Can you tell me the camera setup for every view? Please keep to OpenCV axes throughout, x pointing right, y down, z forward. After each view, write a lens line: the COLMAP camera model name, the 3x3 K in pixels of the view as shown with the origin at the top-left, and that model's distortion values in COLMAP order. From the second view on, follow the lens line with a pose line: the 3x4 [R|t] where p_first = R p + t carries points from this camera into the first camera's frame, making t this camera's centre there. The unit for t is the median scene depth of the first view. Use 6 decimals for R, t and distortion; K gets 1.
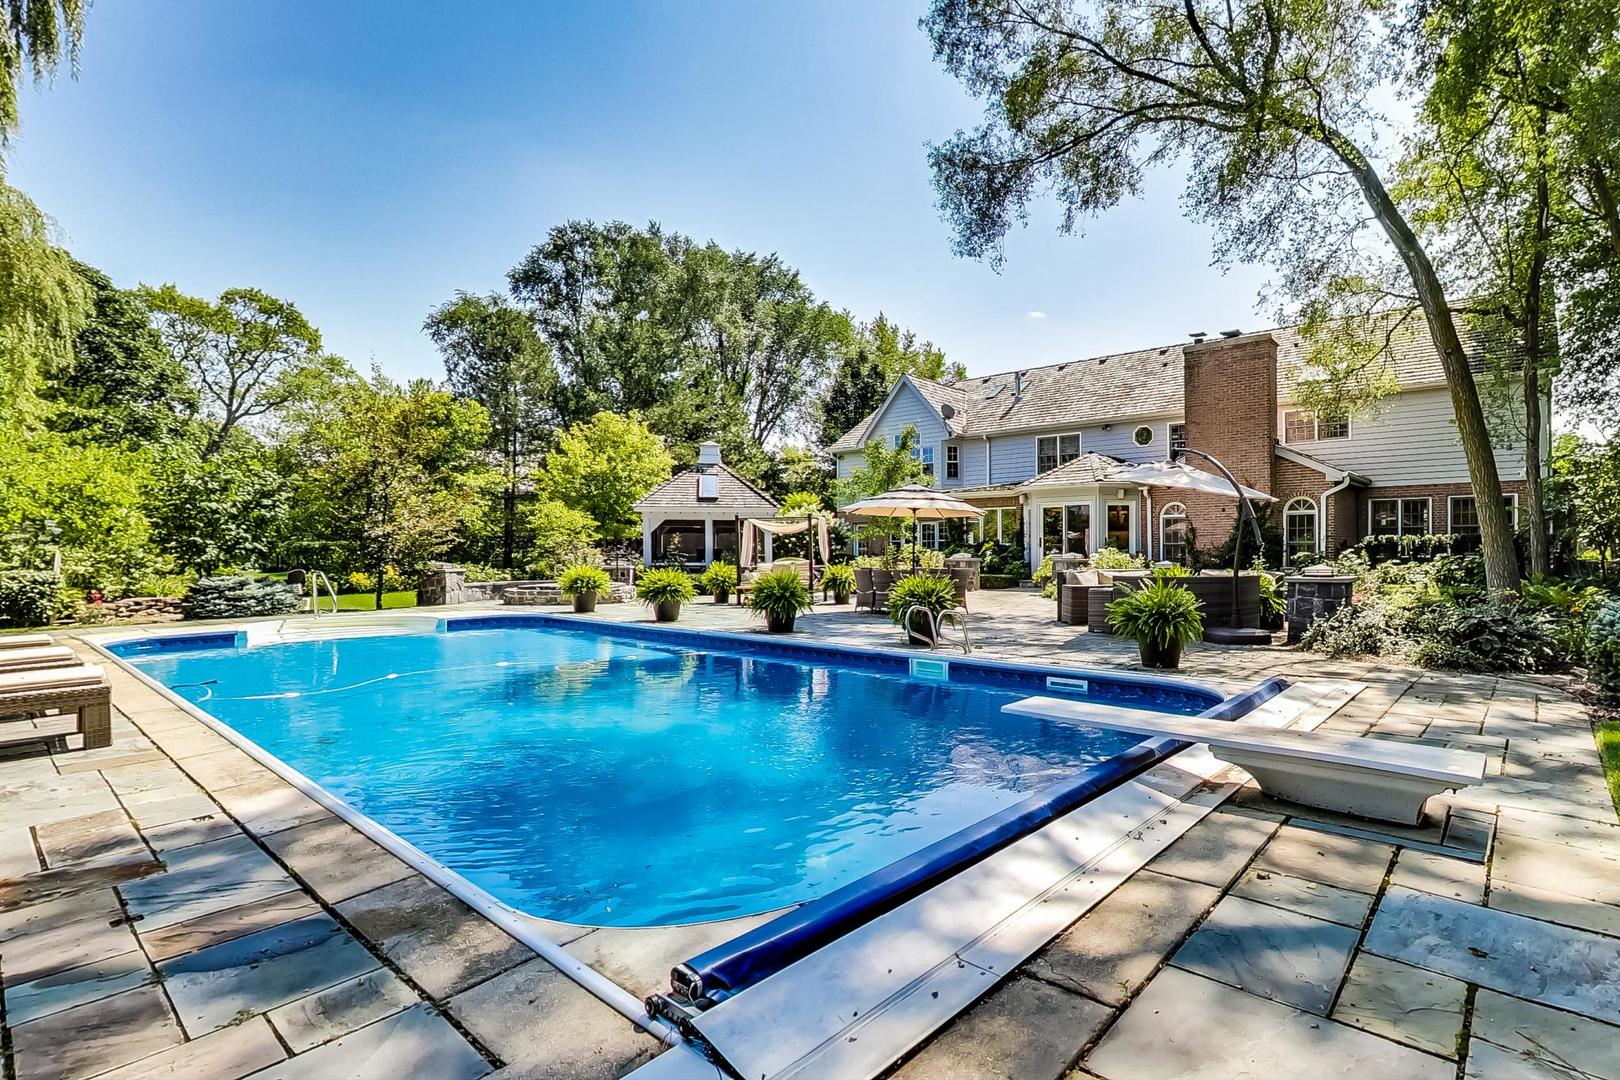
lens RADIAL K [[790.5, 0, 810.6], [0, 790.5, 542.3], [0, 0, 1]] dist [-0.002032, -0.000006]
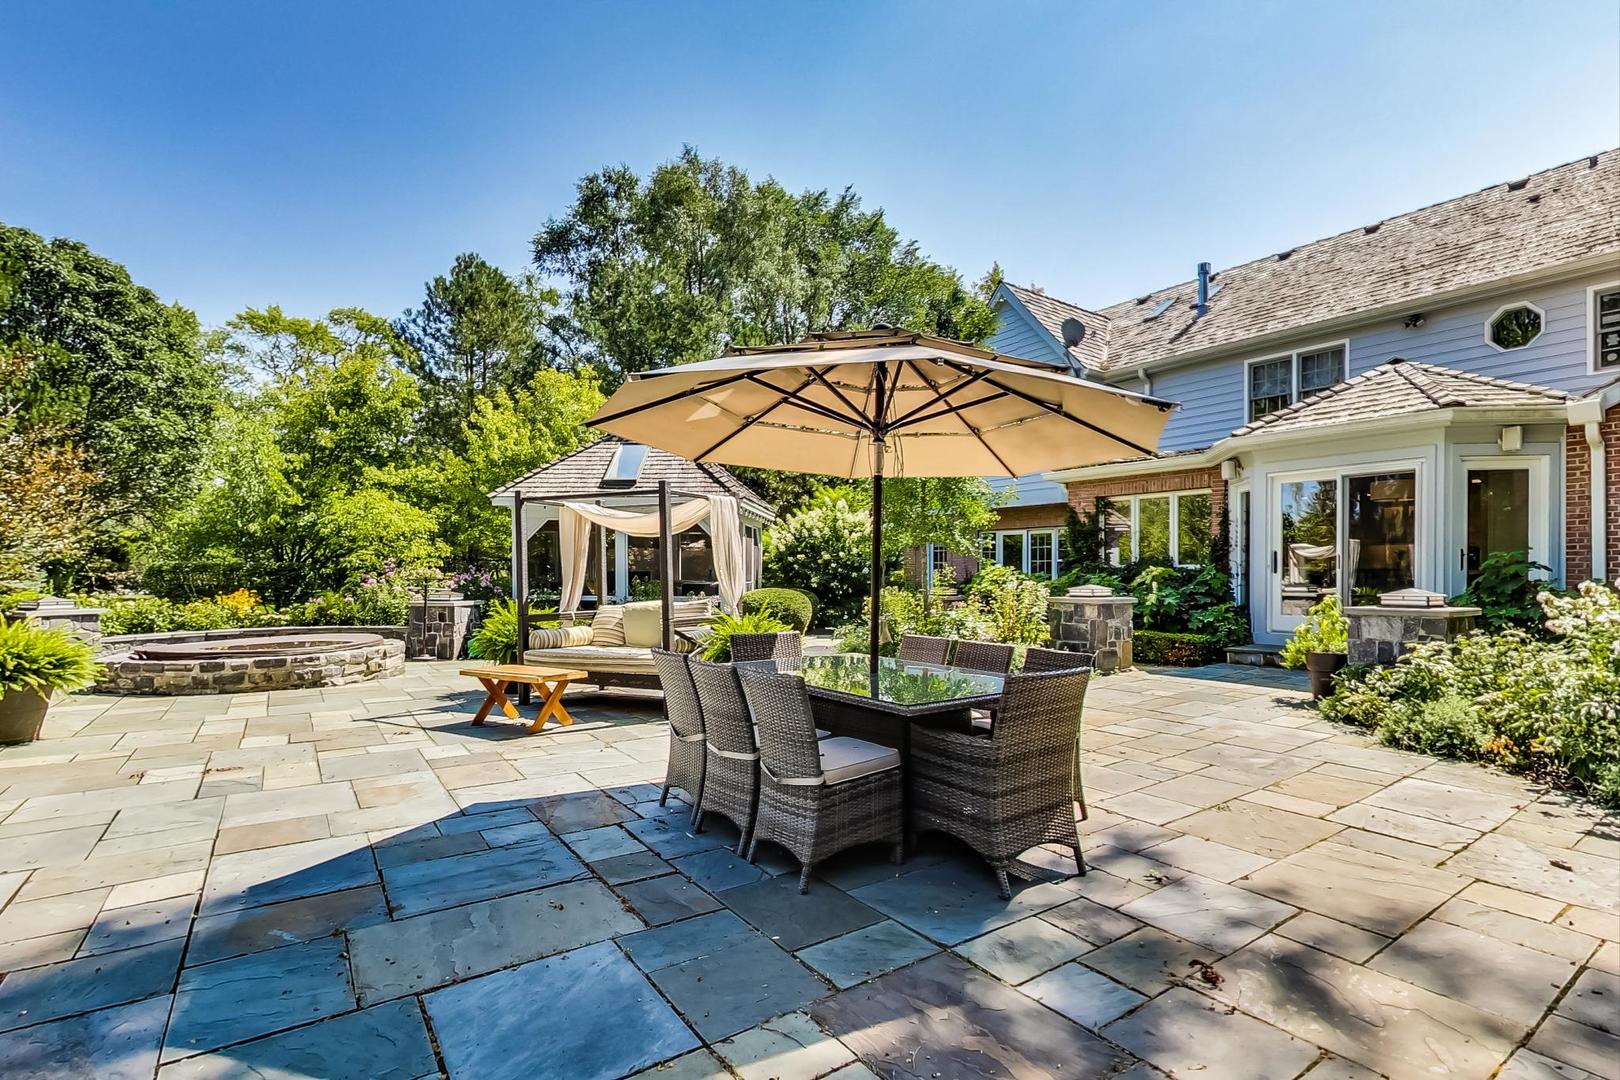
lens RADIAL K [[737.4, 0, 852.3], [0, 737.4, 568.8], [0, 0, 1]] dist [0.023184, 0.000297]
pose [[0.989168, 0.000882, -0.146786, 0.096334], [-0.000865, 1.000000, 0.000178, 0.003529], [0.146786, -0.000049, 0.989168, 0.457476]]
